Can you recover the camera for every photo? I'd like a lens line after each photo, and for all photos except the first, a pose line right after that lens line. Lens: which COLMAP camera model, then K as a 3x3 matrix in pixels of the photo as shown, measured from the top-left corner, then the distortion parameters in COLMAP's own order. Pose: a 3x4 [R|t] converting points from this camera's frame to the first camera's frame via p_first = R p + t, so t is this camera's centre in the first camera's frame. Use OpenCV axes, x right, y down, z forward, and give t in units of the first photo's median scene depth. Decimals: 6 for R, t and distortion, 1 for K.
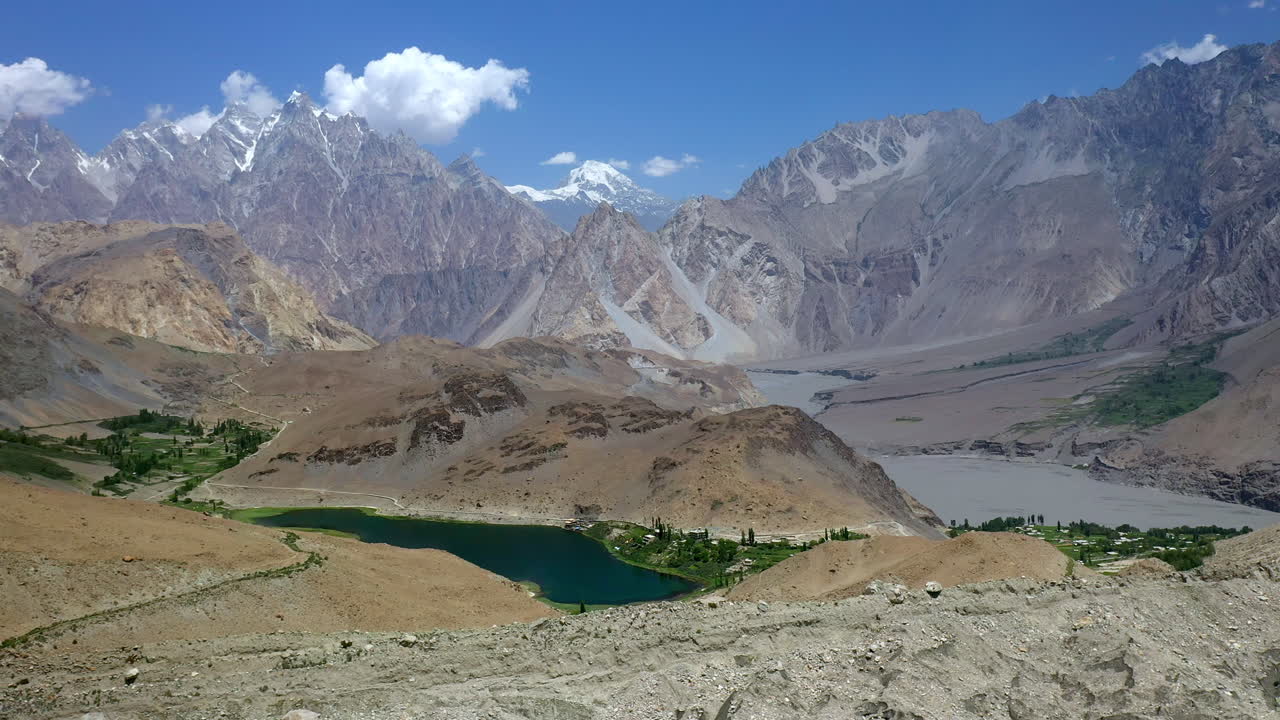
lens RADIAL K [[1010.2, 0, 640.6], [0, 1010.2, 360.6], [0, 0, 1]] dist [0.011332, -0.002970]
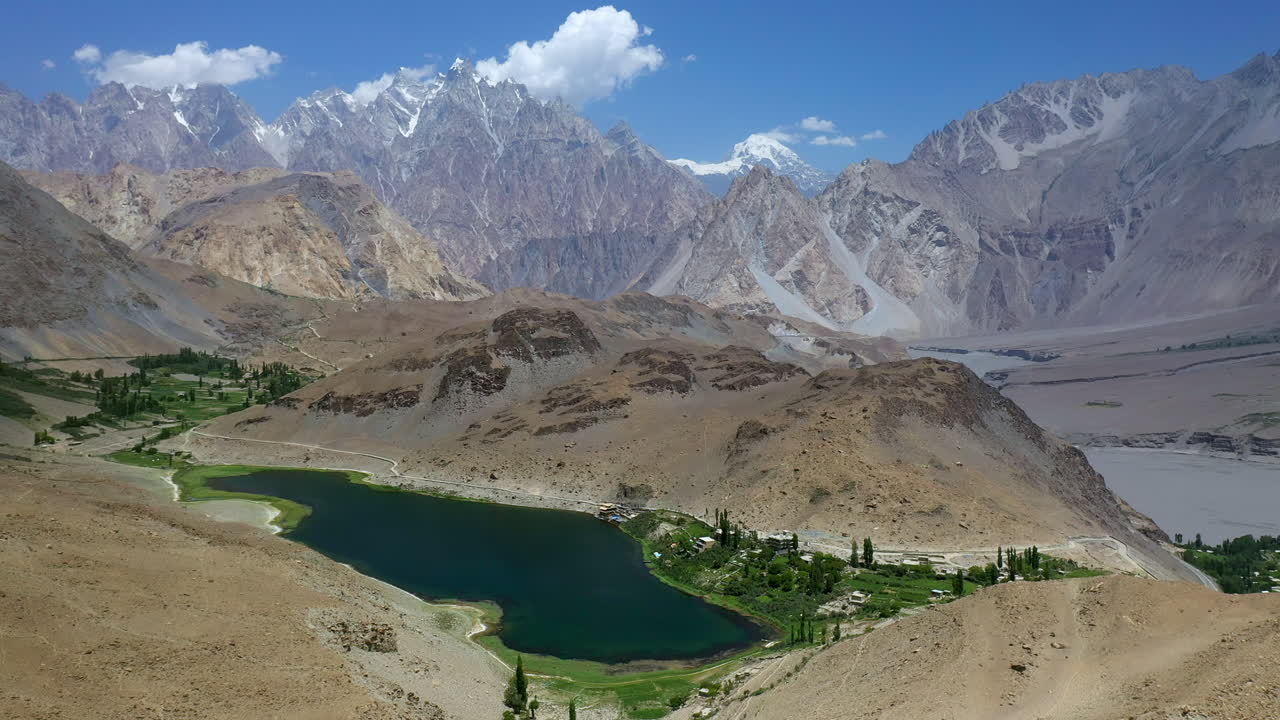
lens RADIAL K [[1010.2, 0, 640.3], [0, 1010.2, 359.3], [0, 0, 1]] dist [0.011332, -0.002970]
pose [[0.986771, 0.036113, -0.158045, 0.017540], [-0.033218, 0.999229, 0.020918, 0.013658], [0.158679, -0.015392, 0.987210, 0.102450]]
